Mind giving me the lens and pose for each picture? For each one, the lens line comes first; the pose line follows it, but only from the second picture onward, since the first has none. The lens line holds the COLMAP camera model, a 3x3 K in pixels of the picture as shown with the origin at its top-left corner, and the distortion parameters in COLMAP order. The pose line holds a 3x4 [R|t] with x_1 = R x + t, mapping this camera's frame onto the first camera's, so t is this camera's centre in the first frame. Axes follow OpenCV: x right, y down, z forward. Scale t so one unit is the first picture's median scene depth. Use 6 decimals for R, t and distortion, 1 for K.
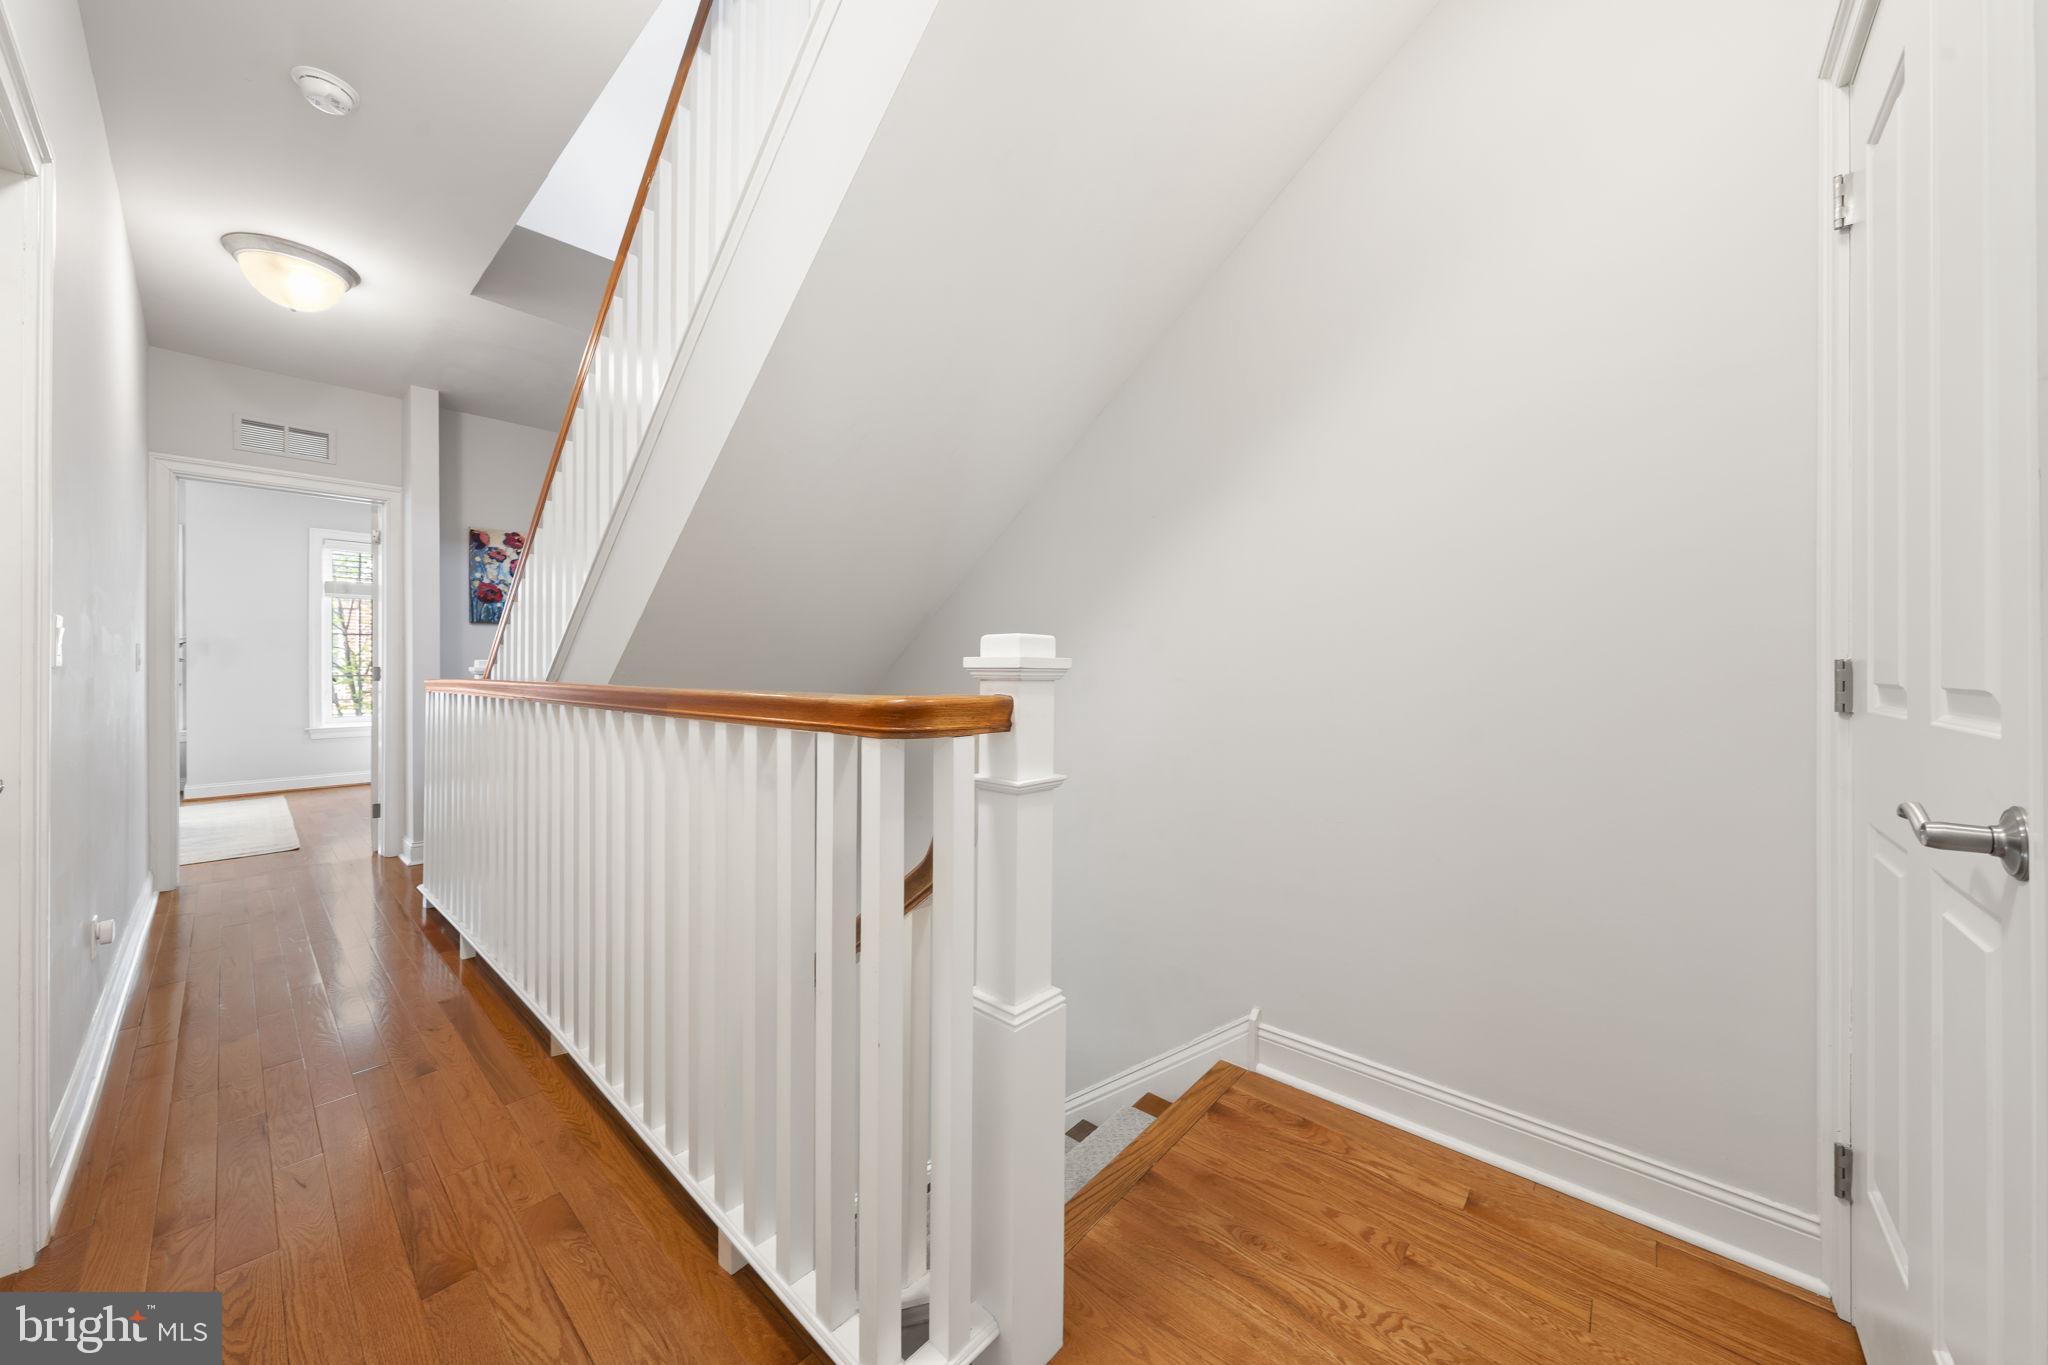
lens RADIAL K [[700.7, 0, 1026.3], [0, 700.7, 678.7], [0, 0, 1]] dist [-0.000492, 0.000019]
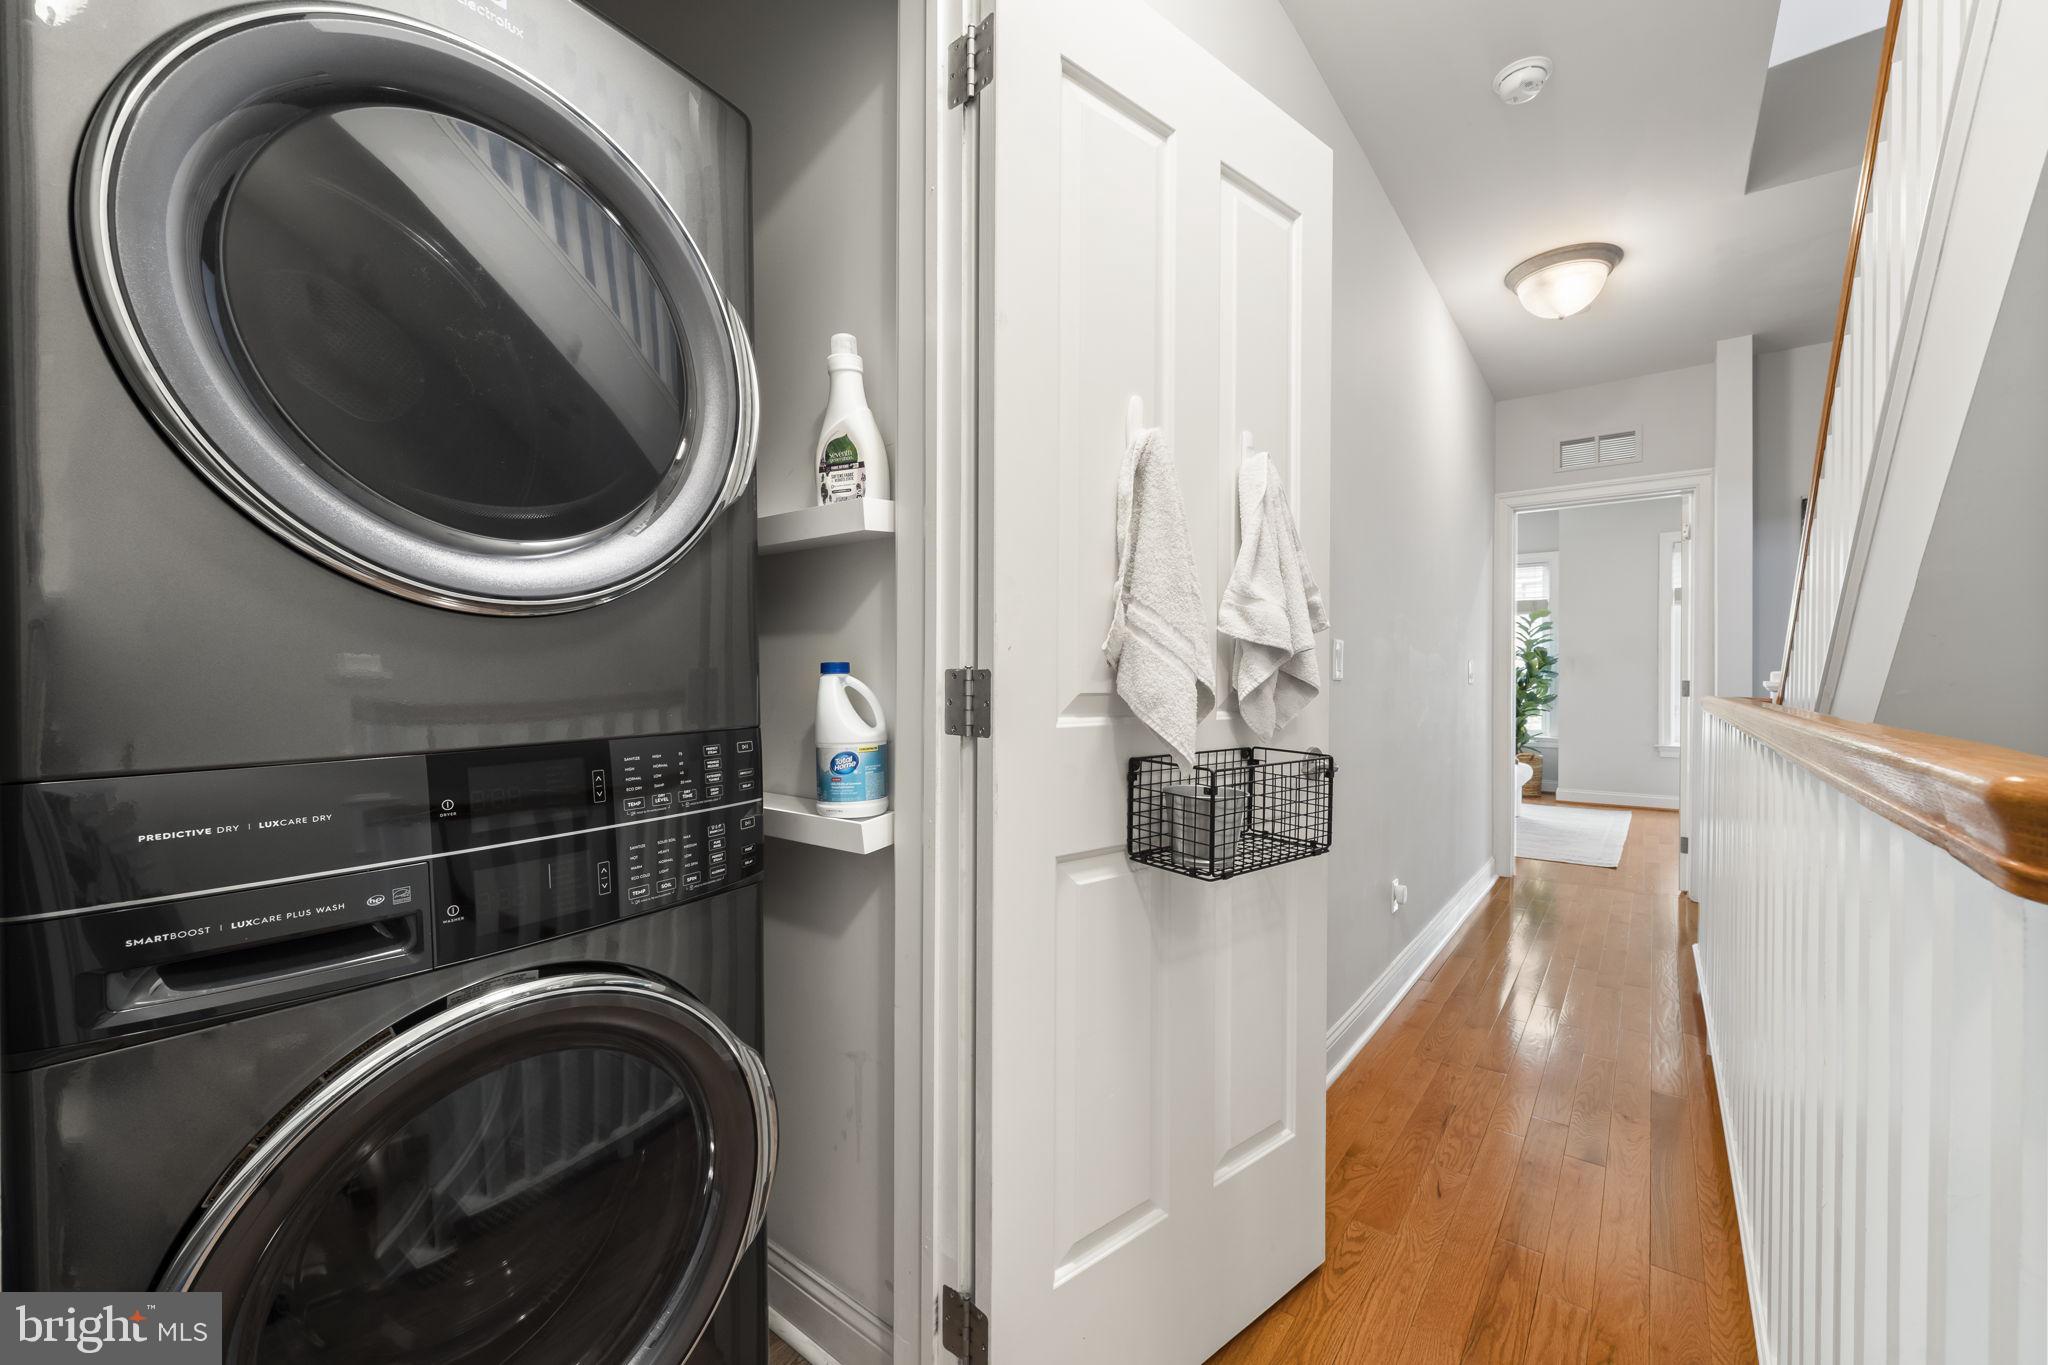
lens RADIAL K [[813.2, 0, 1022.1], [0, 813.2, 687.4], [0, 0, 1]] dist [-0.000331, 0.000247]
pose [[0.062272, 0.011682, -0.997991, 0.056532], [-0.020009, 0.999745, 0.010454, -0.004470], [0.997859, 0.019318, 0.062490, 0.190865]]
